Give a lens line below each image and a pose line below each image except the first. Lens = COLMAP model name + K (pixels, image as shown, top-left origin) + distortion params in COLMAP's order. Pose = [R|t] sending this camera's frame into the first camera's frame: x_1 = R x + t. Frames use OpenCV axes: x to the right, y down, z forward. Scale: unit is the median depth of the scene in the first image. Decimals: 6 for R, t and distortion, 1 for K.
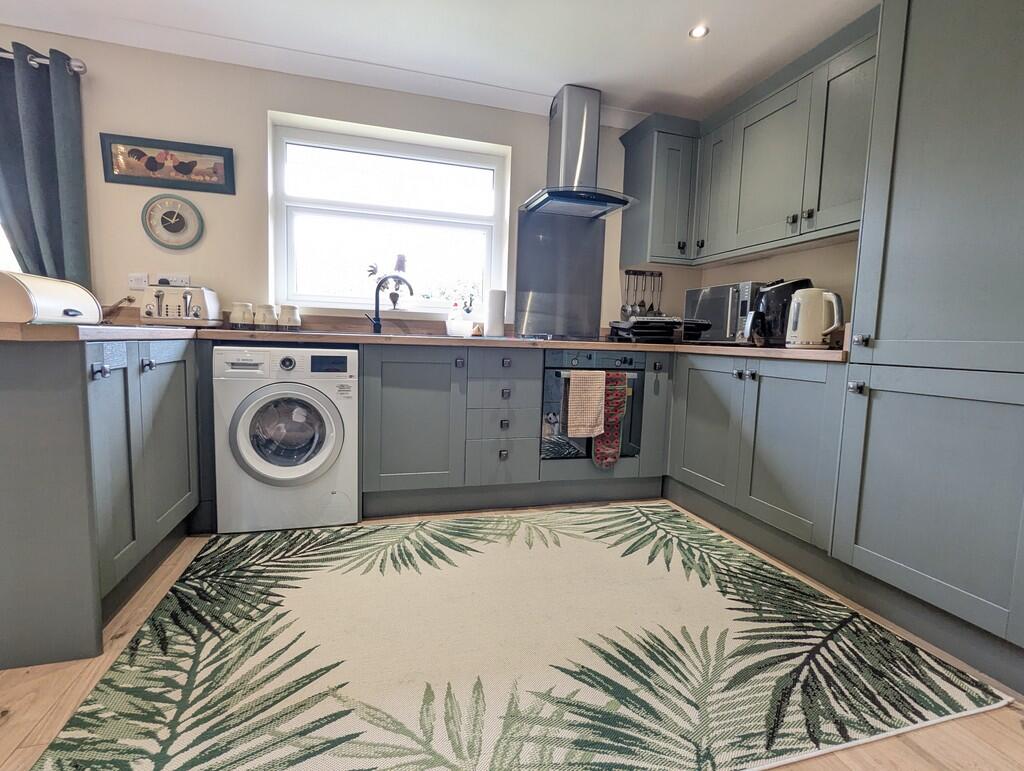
lens RADIAL K [[484.6, 0, 511.5], [0, 484.6, 387.9], [0, 0, 1]] dist [-0.005536, 0.002110]
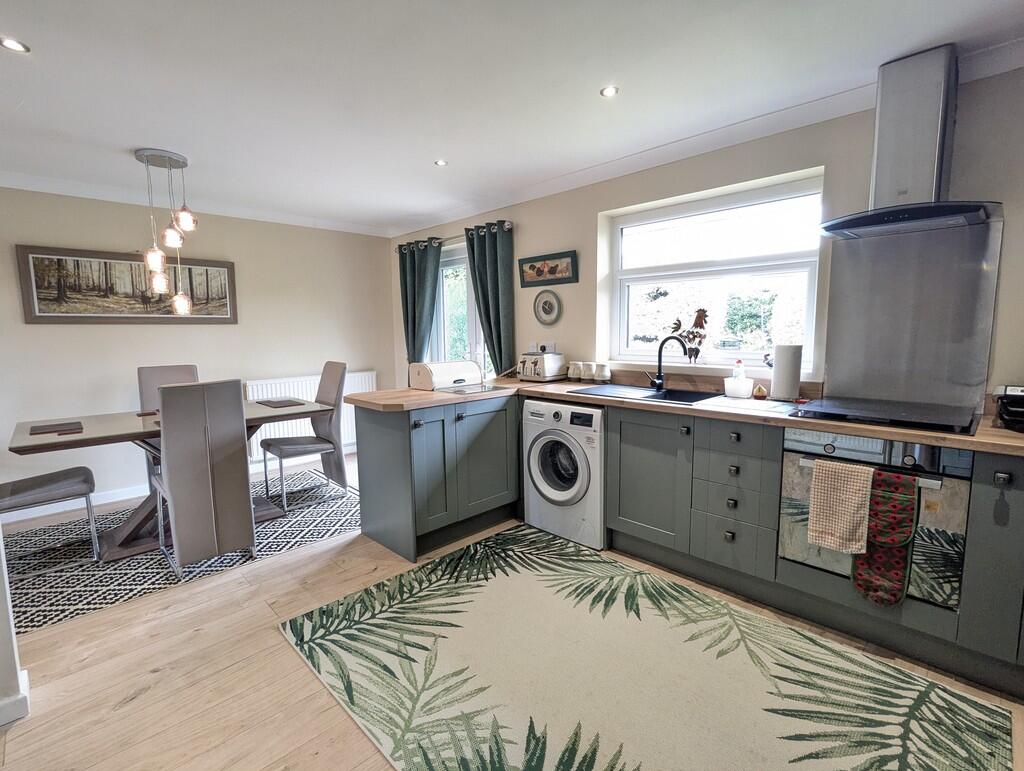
lens RADIAL K [[484.6, 0, 511.5], [0, 484.6, 387.9], [0, 0, 1]] dist [-0.005536, 0.002110]
pose [[0.475953, 0.069407, -0.876727, 0.687800], [-0.061526, 0.997066, 0.045532, -0.189746], [0.877316, 0.032270, 0.478828, 0.236120]]
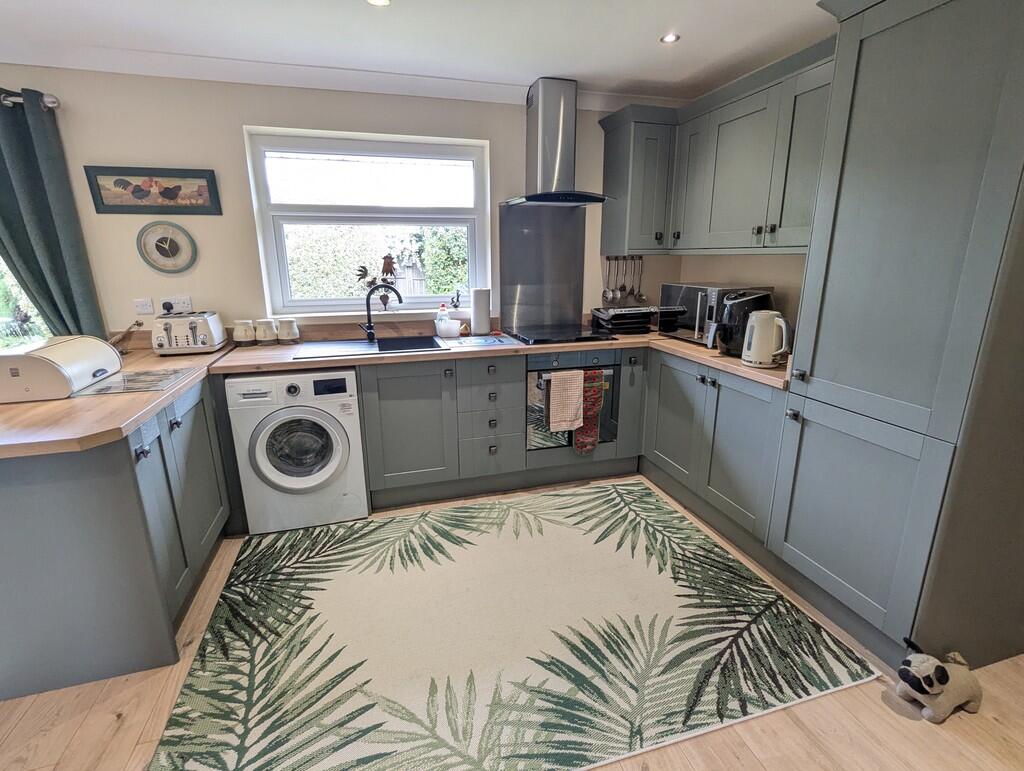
lens RADIAL K [[484.6, 0, 511.5], [0, 484.6, 387.9], [0, 0, 1]] dist [-0.005536, 0.002110]
pose [[0.999266, -0.037403, -0.008266, 0.049686], [0.038256, 0.985416, 0.165807, -0.226514], [0.001944, -0.166001, 0.986124, -0.096525]]
